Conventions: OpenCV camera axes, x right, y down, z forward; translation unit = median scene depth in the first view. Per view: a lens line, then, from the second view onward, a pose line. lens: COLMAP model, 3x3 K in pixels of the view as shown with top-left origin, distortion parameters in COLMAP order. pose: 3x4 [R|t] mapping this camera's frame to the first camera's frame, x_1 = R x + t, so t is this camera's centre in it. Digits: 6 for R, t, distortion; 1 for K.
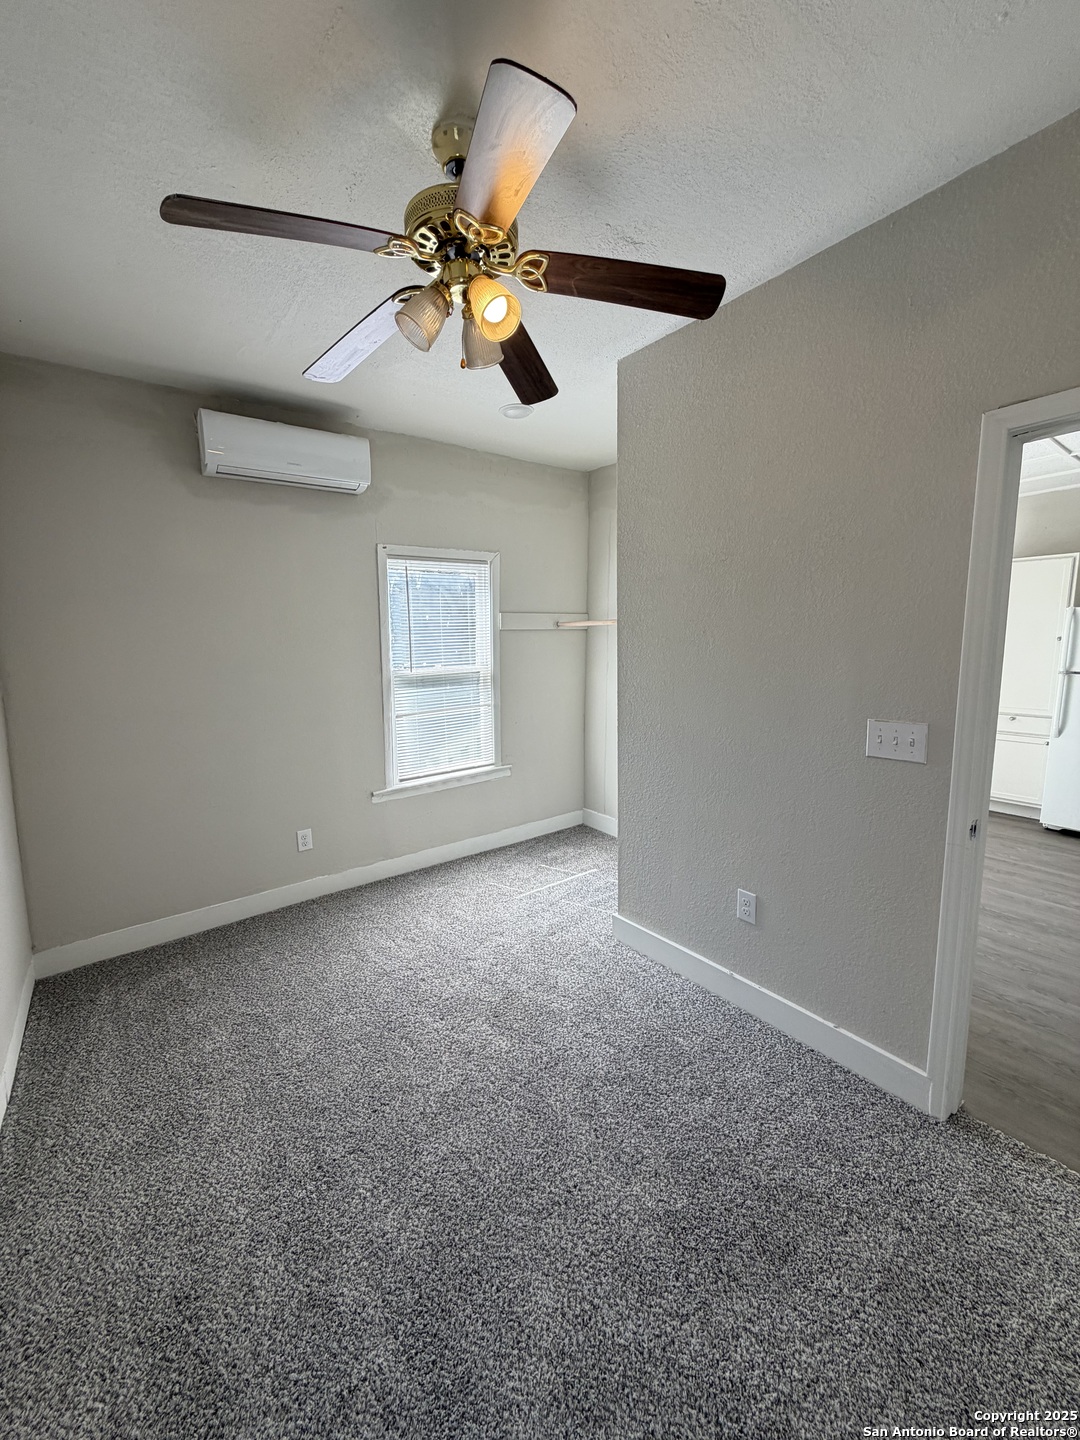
lens RADIAL K [[570.4, 0, 534.5], [0, 570.4, 722.0], [0, 0, 1]] dist [-0.010192, 0.001693]
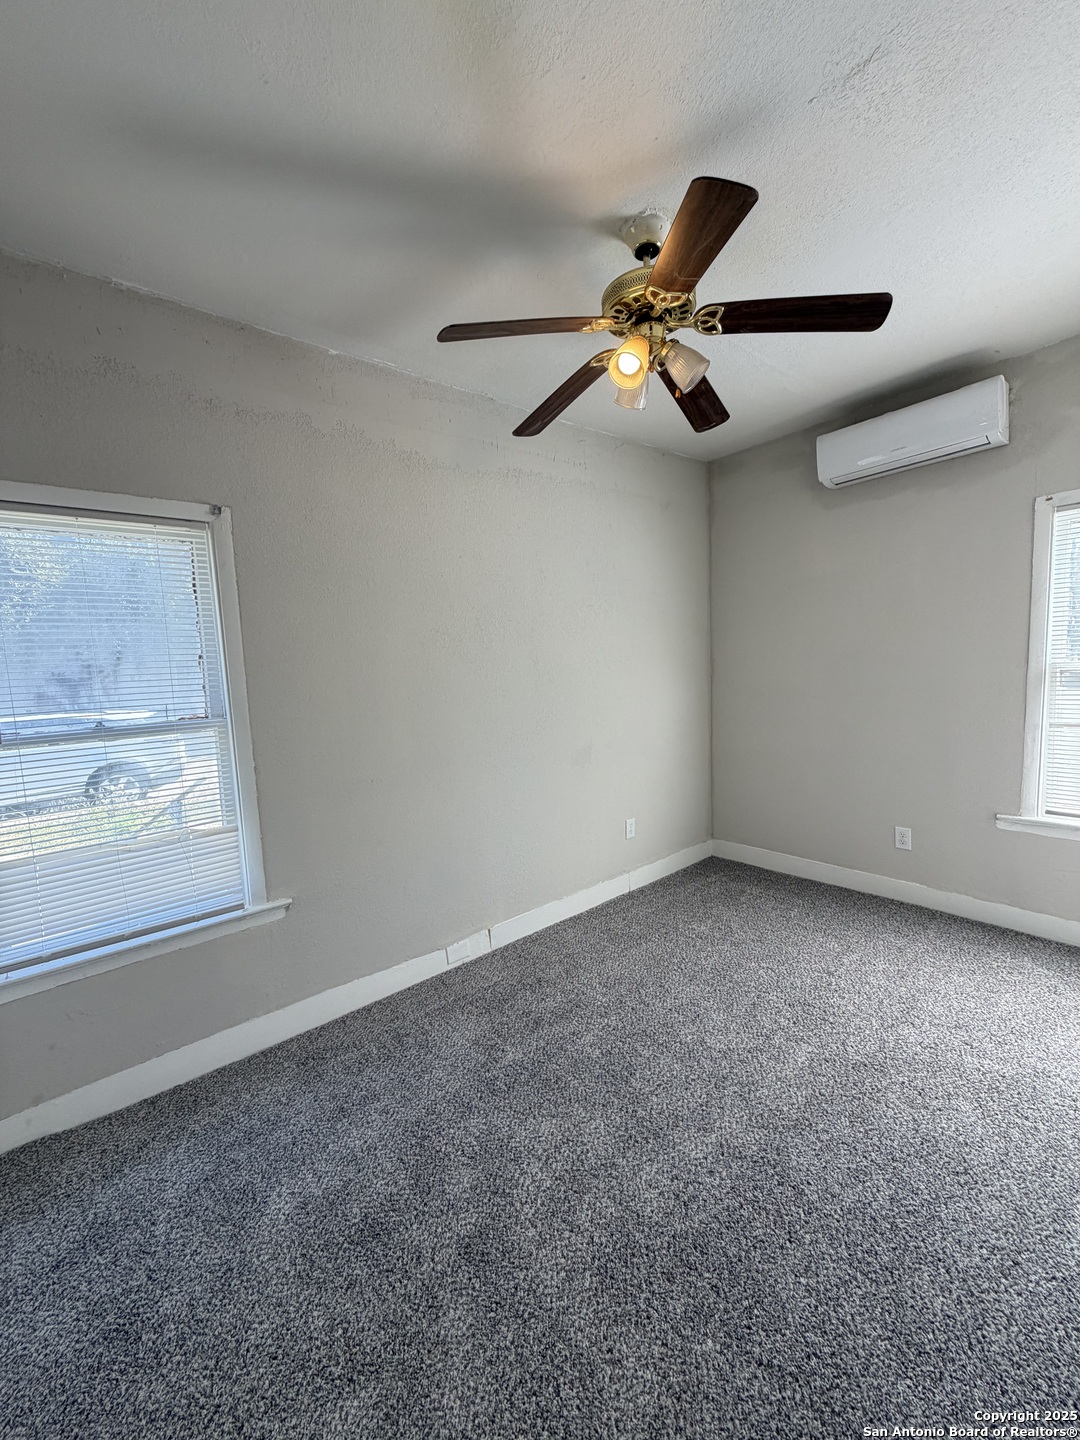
lens RADIAL K [[570.4, 0, 542.8], [0, 570.4, 719.7], [0, 0, 1]] dist [-0.010192, 0.001693]
pose [[0.049830, 0.121783, -0.991305, 0.489262], [-0.096367, 0.988493, 0.116594, -0.042513], [0.994098, 0.089720, 0.060992, 0.322544]]
